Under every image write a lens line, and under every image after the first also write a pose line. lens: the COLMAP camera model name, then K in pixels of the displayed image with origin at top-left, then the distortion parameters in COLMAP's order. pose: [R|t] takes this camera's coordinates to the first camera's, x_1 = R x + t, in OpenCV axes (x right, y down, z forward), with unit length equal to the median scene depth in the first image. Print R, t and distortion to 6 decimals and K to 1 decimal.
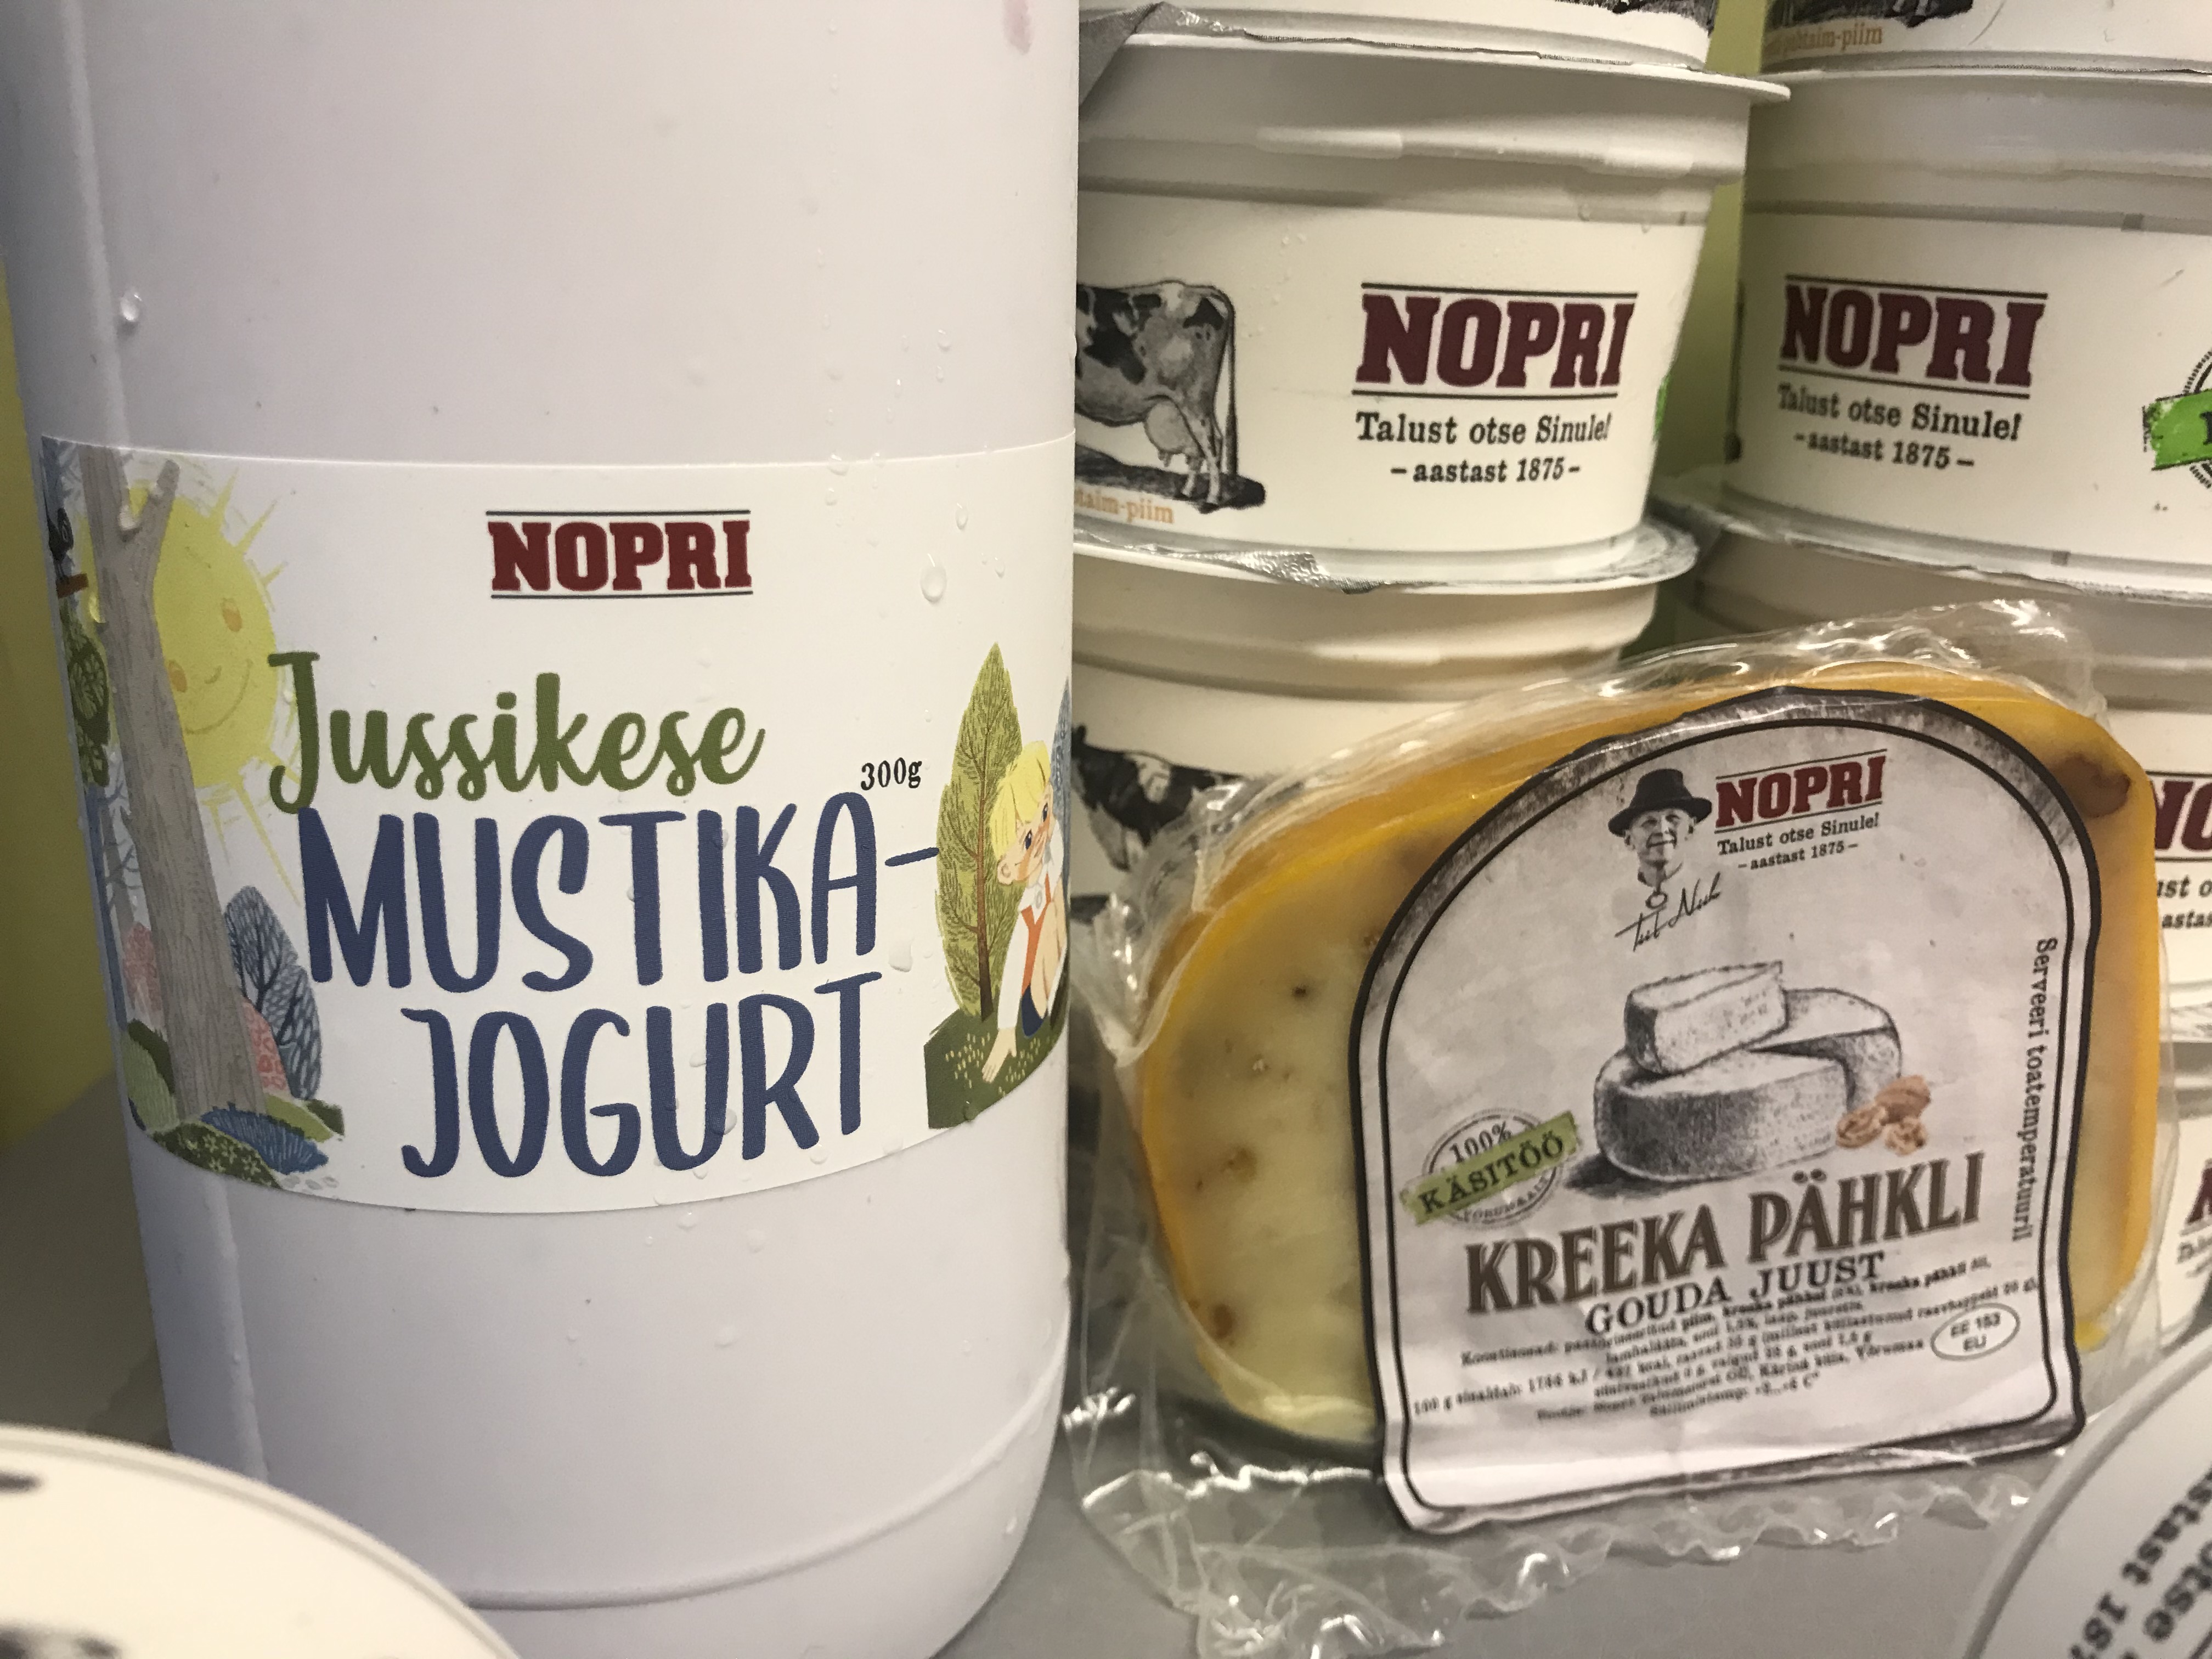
lens RADIAL K [[1841.8, 0, 1099.2], [0, 1841.8, 830.3], [0, 0, 1]] dist [-0.013034, -0.011943]
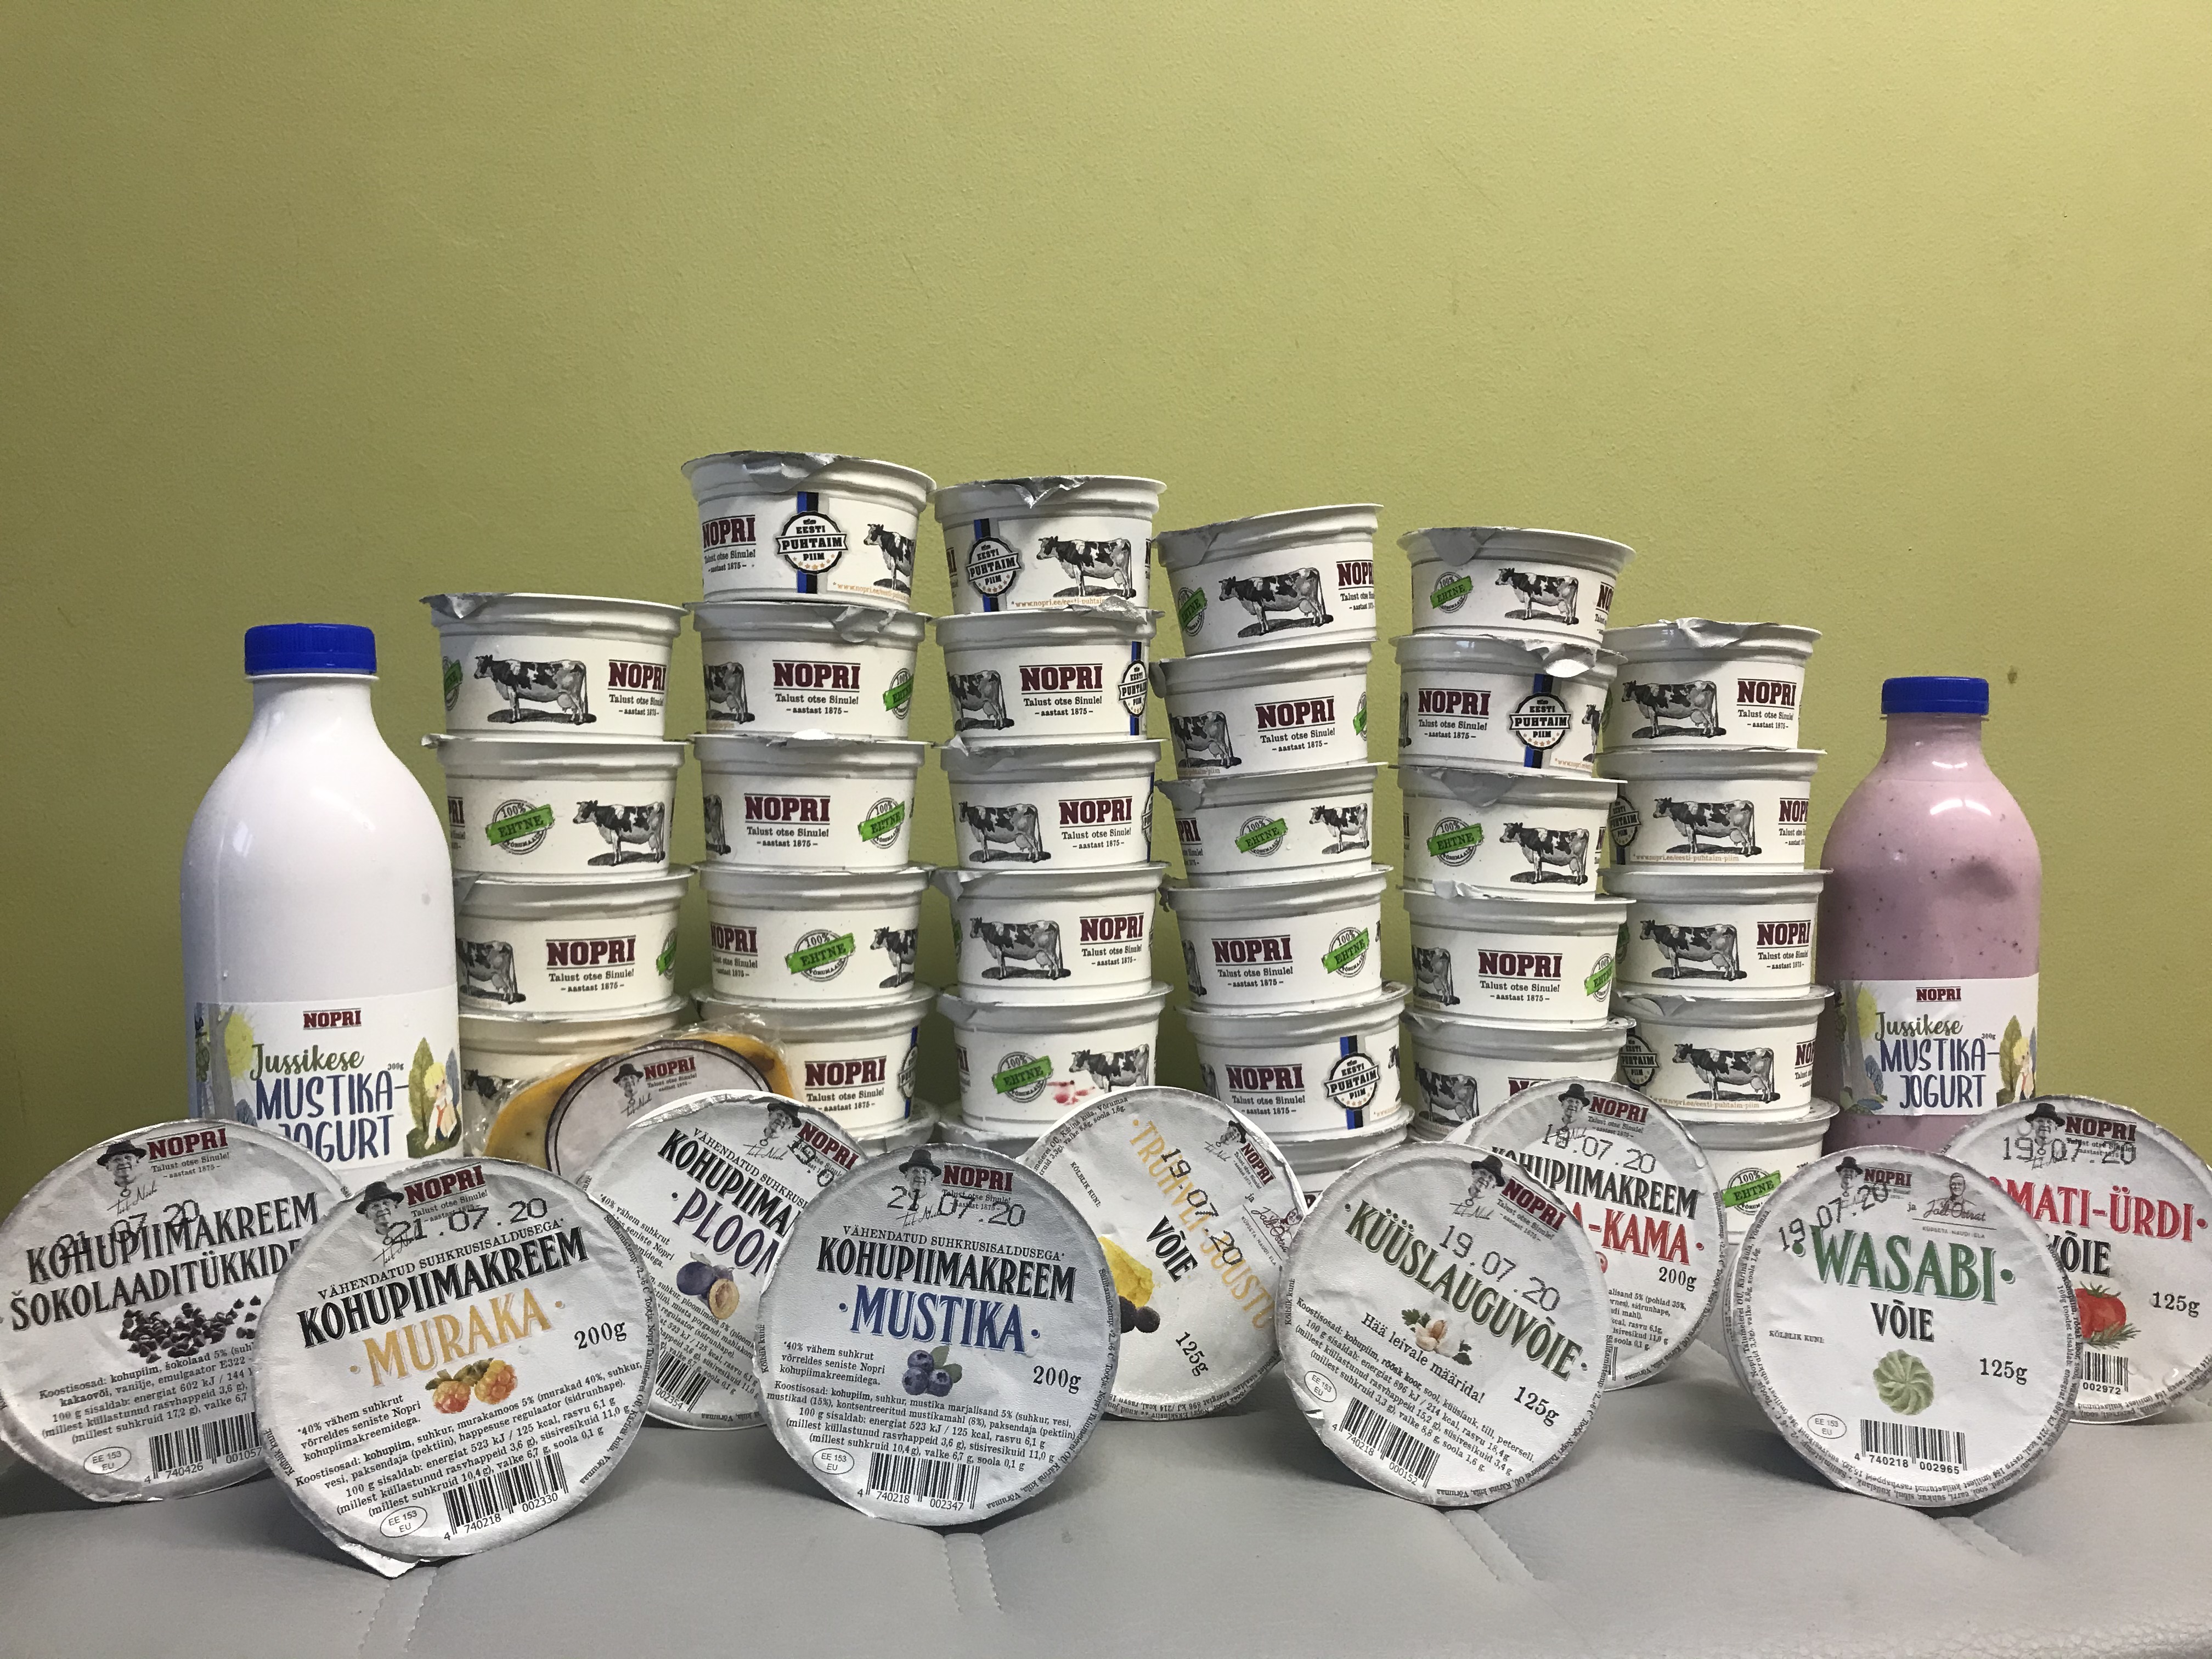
lens RADIAL K [[1841.8, 0, 1121.9], [0, 1841.8, 813.1], [0, 0, 1]] dist [-0.013034, -0.011943]
pose [[0.986071, -0.049765, 0.158703, 0.934511], [0.091925, 0.958273, -0.270672, 0.739605], [-0.138611, 0.281490, 0.949500, -3.587258]]
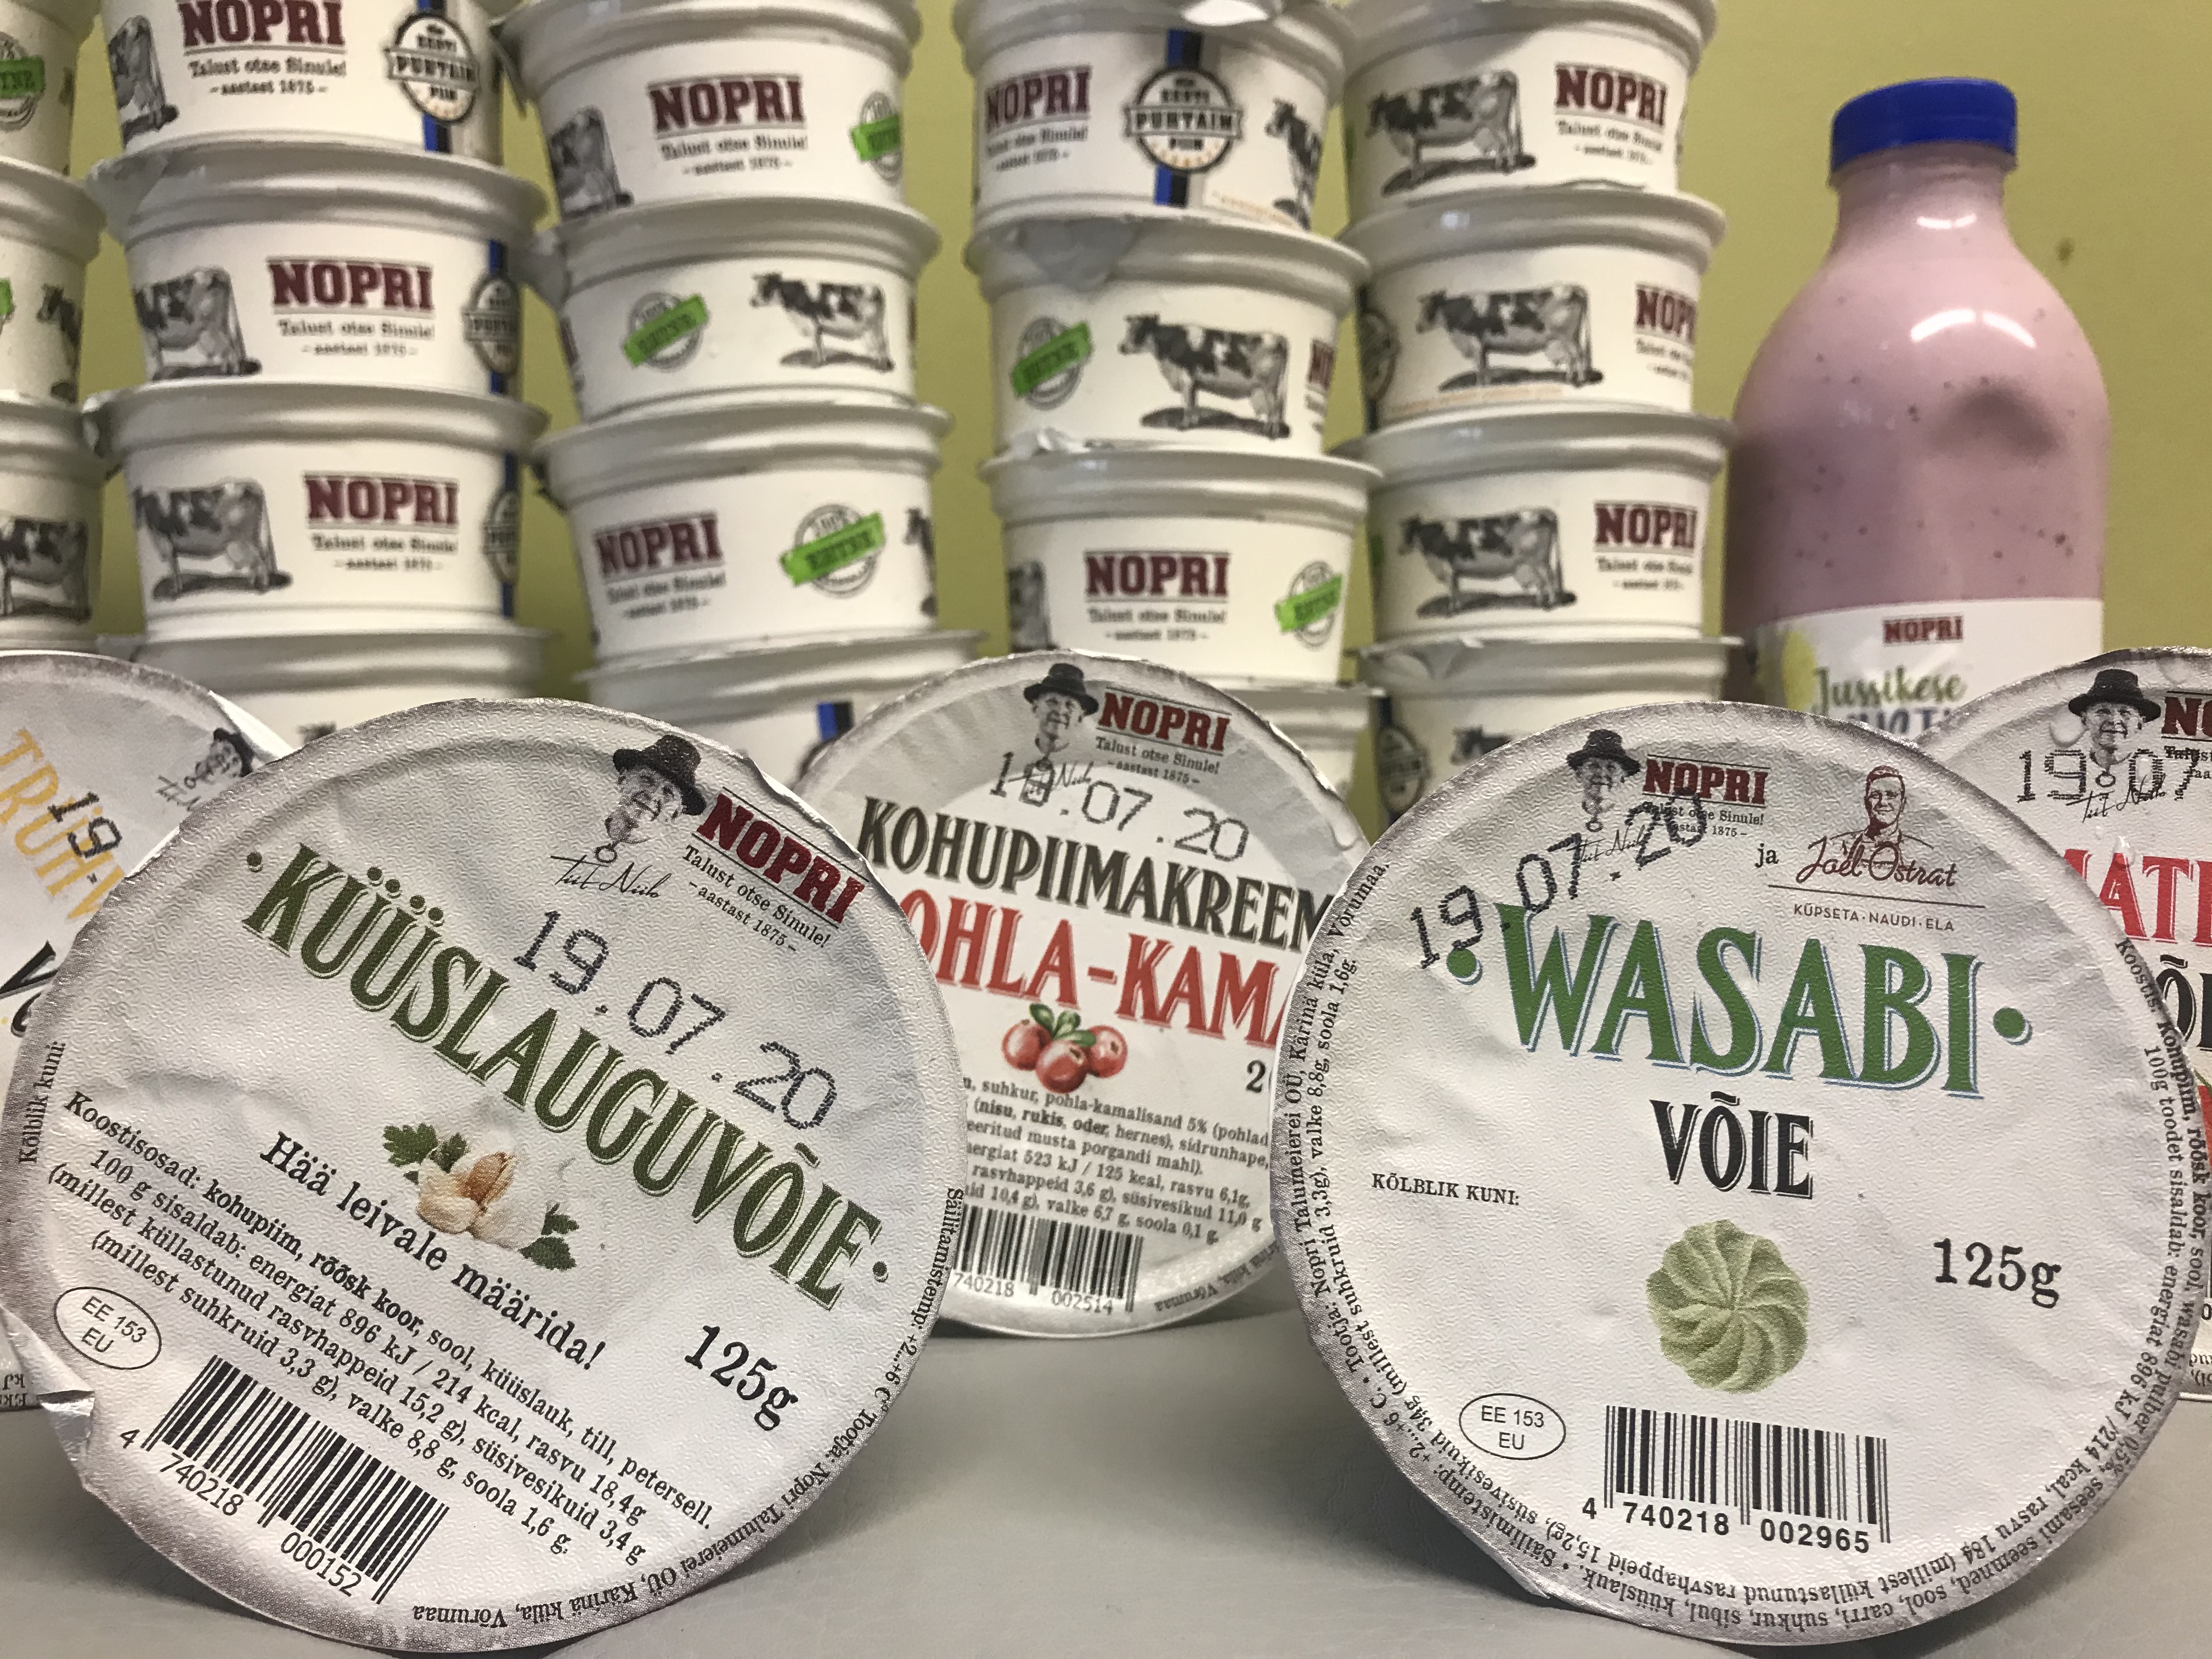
lens RADIAL K [[1841.8, 0, 1174.0], [0, 1841.8, 865.7], [0, 0, 1]] dist [-0.013034, -0.011943]
pose [[0.986031, -0.070534, 0.150890, 2.426330], [0.103310, 0.969589, -0.221866, 0.927094], [-0.130652, 0.234355, 0.963332, -1.319453]]
